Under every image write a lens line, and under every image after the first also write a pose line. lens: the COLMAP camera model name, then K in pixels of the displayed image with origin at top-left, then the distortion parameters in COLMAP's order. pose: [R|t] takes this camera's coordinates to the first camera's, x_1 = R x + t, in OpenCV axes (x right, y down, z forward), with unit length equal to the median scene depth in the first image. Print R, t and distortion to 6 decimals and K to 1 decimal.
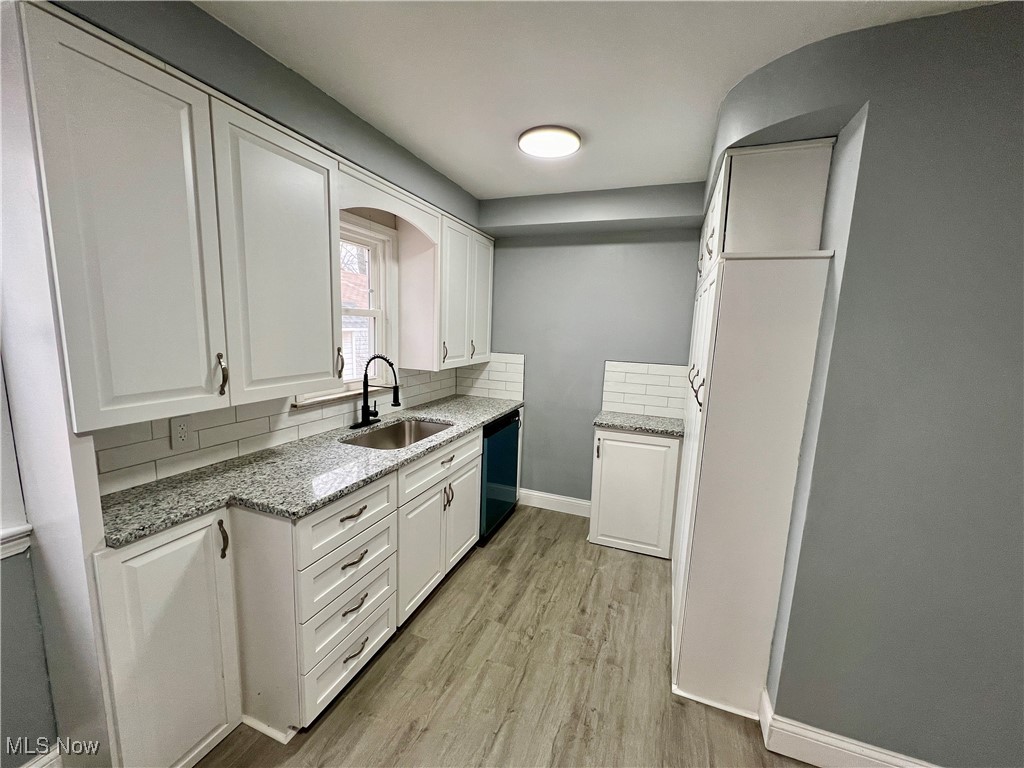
lens RADIAL K [[406.4, 0, 511.8], [0, 406.4, 386.2], [0, 0, 1]] dist [-0.002197, 0.000463]
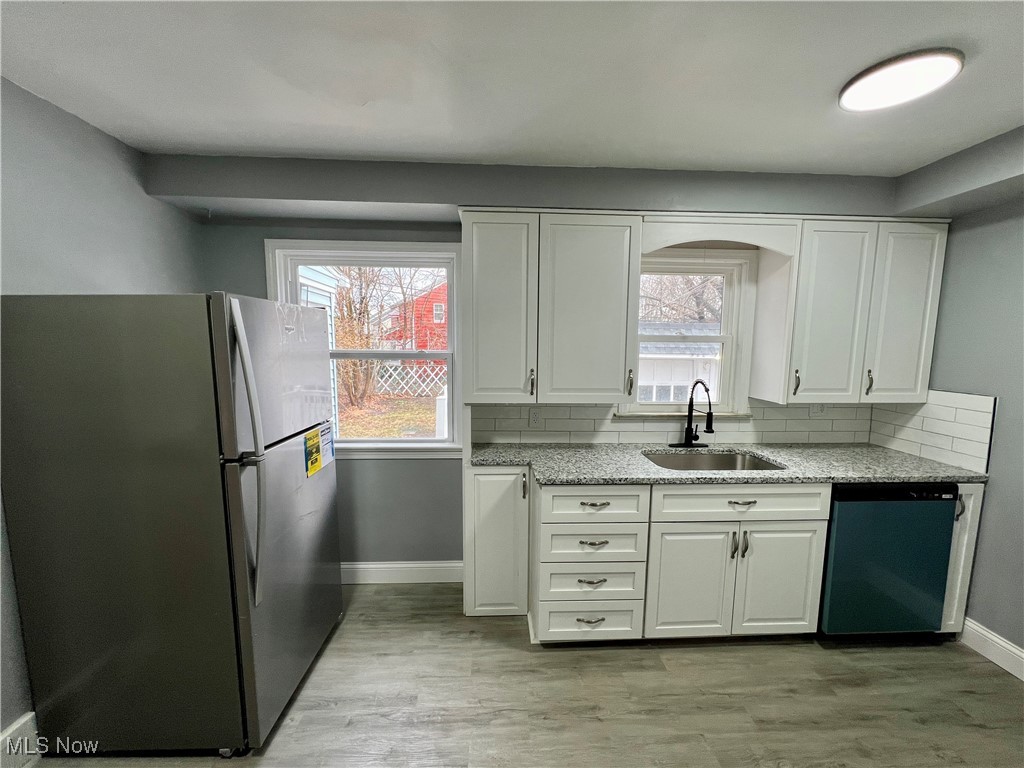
lens RADIAL K [[406.4, 0, 514.7], [0, 406.4, 386.9], [0, 0, 1]] dist [-0.002197, 0.000463]
pose [[0.404806, 0.068039, -0.911868, 0.460465], [-0.129112, 0.991490, 0.016663, -0.018179], [0.905242, 0.110987, 0.410146, 0.183910]]
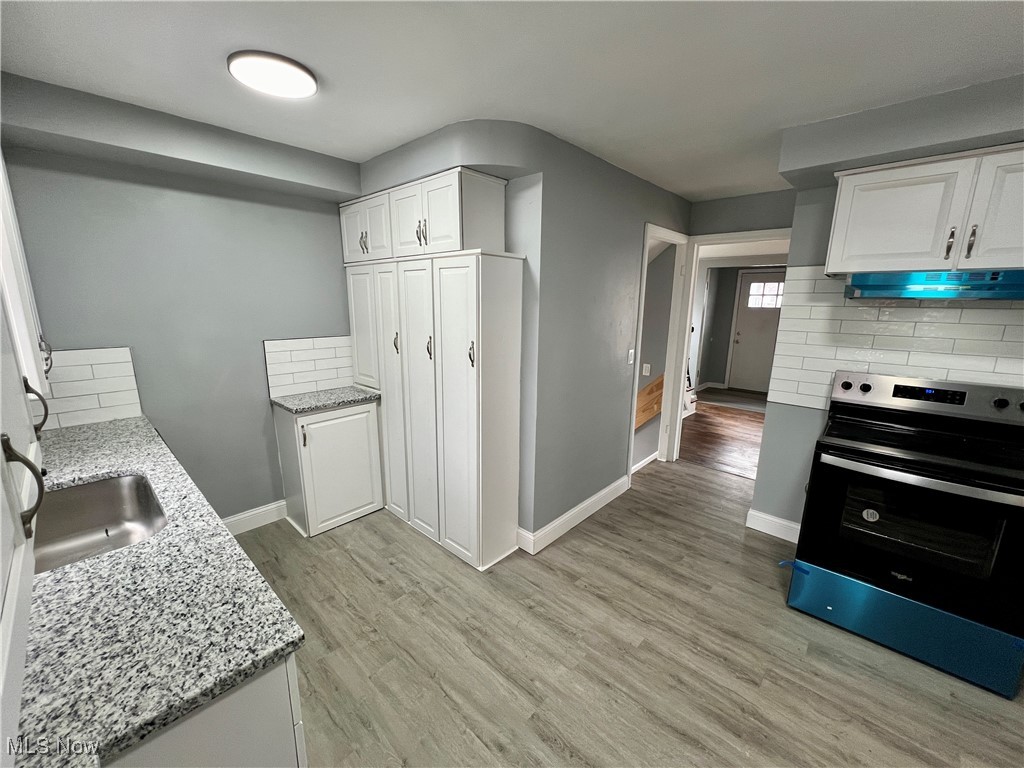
lens RADIAL K [[406.4, 0, 510.4], [0, 406.4, 385.5], [0, 0, 1]] dist [-0.002197, 0.000463]
pose [[0.372093, -0.220945, 0.901516, -0.559029], [0.138861, 0.973576, 0.181291, -0.081373], [-0.917750, 0.057729, 0.392942, 0.275985]]
